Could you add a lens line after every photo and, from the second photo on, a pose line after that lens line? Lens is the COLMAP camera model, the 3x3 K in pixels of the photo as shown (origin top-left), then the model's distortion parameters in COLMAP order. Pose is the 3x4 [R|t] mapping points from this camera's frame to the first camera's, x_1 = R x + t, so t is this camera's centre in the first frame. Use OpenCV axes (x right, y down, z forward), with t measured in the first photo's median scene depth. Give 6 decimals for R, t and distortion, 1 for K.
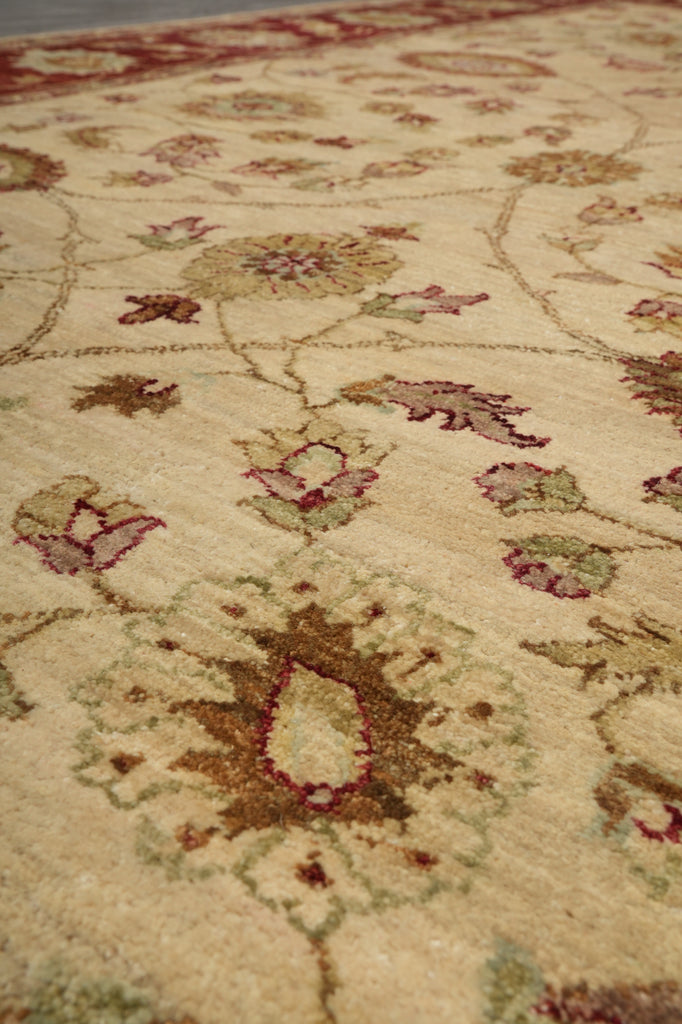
lens RADIAL K [[1203.0, 0, 341.7], [0, 1203.0, 513.0], [0, 0, 1]] dist [0.038672, 0.000000]
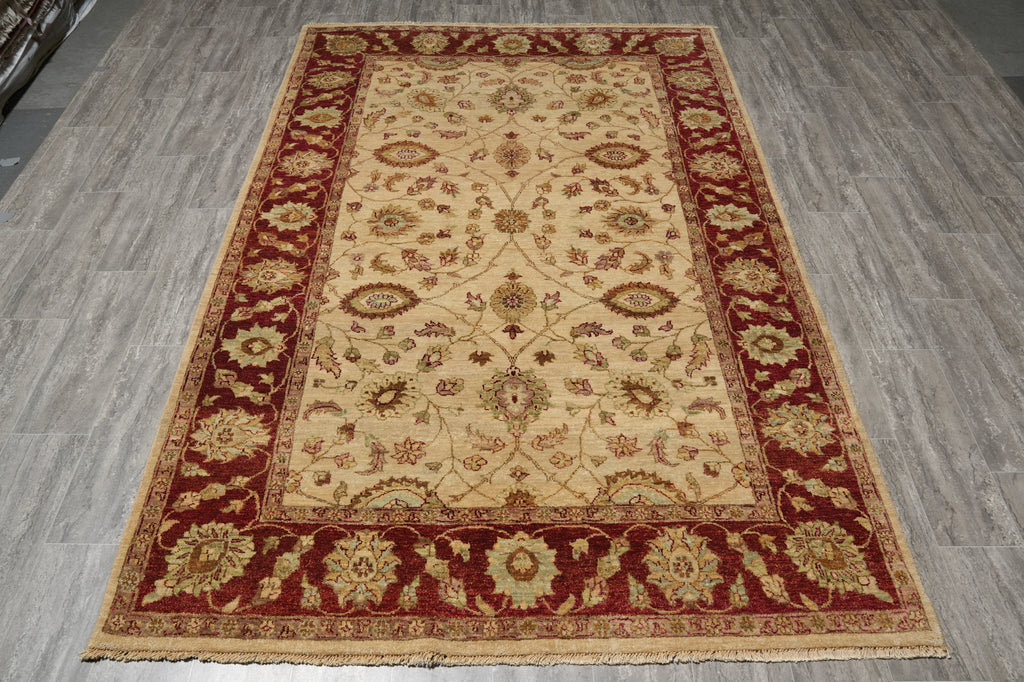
lens RADIAL K [[829.3, 0, 512.8], [0, 829.3, 338.6], [0, 0, 1]] dist [-0.084842, 0.085489]
pose [[0.752219, -0.484681, 0.446376, -1.540086], [0.321267, 0.861243, 0.393762, -1.358737], [-0.575287, -0.152789, 0.803555, -1.492227]]
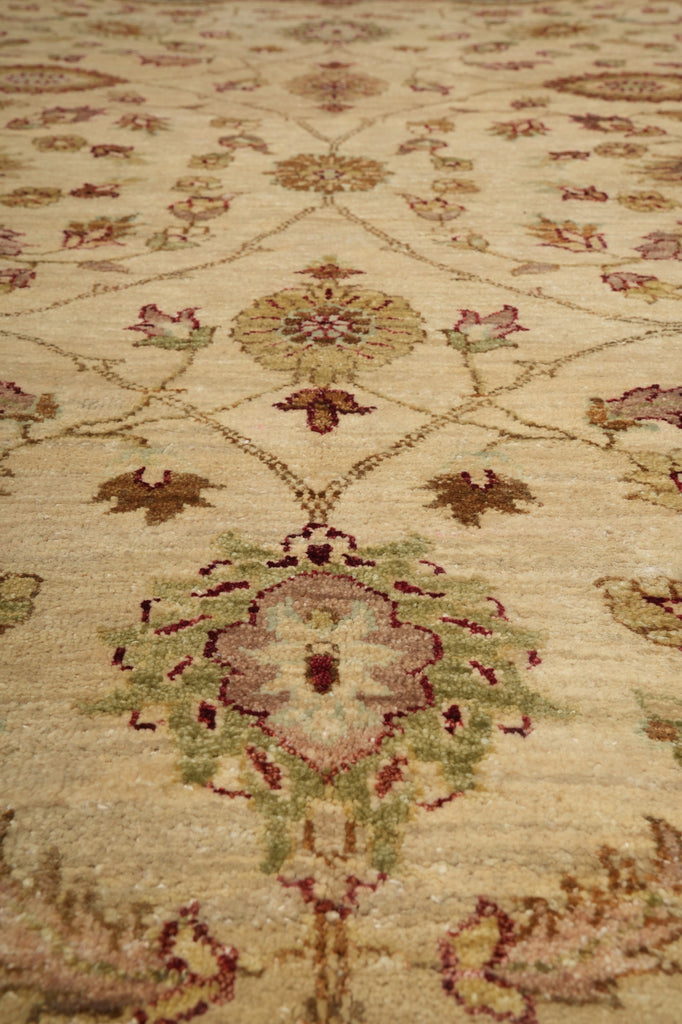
lens RADIAL K [[1145.5, 0, 326.4], [0, 1145.5, 490.9], [0, 0, 1]] dist [0.044693, 0.000000]
pose [[0.764365, -0.349700, 0.541716, -0.675373], [0.321969, 0.934916, 0.149227, -0.242293], [-0.558643, 0.060352, 0.827209, 0.223352]]
